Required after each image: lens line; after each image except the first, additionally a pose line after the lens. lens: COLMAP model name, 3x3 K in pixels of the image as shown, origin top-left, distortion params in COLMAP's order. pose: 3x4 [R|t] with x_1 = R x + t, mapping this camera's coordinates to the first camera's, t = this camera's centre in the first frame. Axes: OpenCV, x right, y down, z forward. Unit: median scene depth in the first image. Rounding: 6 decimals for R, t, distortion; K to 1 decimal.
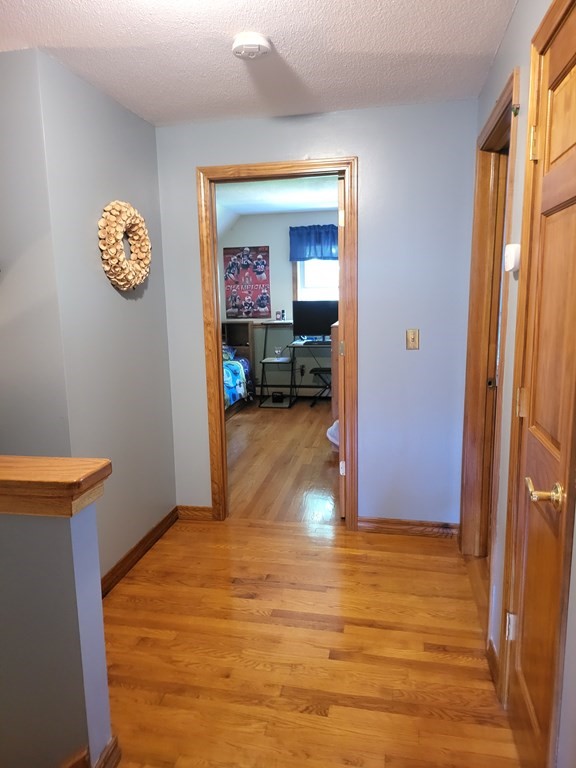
lens RADIAL K [[545.6, 0, 283.2], [0, 545.6, 382.1], [0, 0, 1]] dist [0.029415, -0.015341]
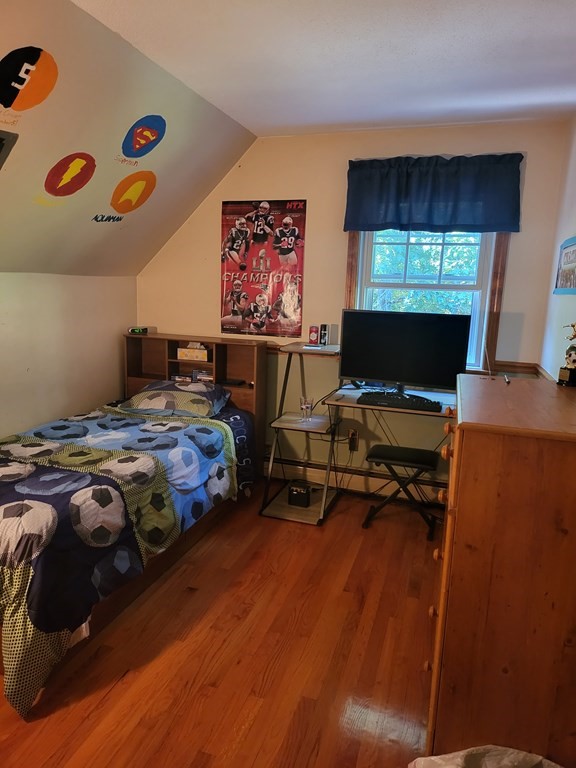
lens RADIAL K [[545.6, 0, 293.2], [0, 545.6, 384.8], [0, 0, 1]] dist [0.029415, -0.015341]
pose [[0.994156, 0.076619, -0.076044, 0.014211], [-0.077186, 0.997006, -0.004535, -0.069964], [0.075469, 0.010378, 0.997094, 0.477412]]
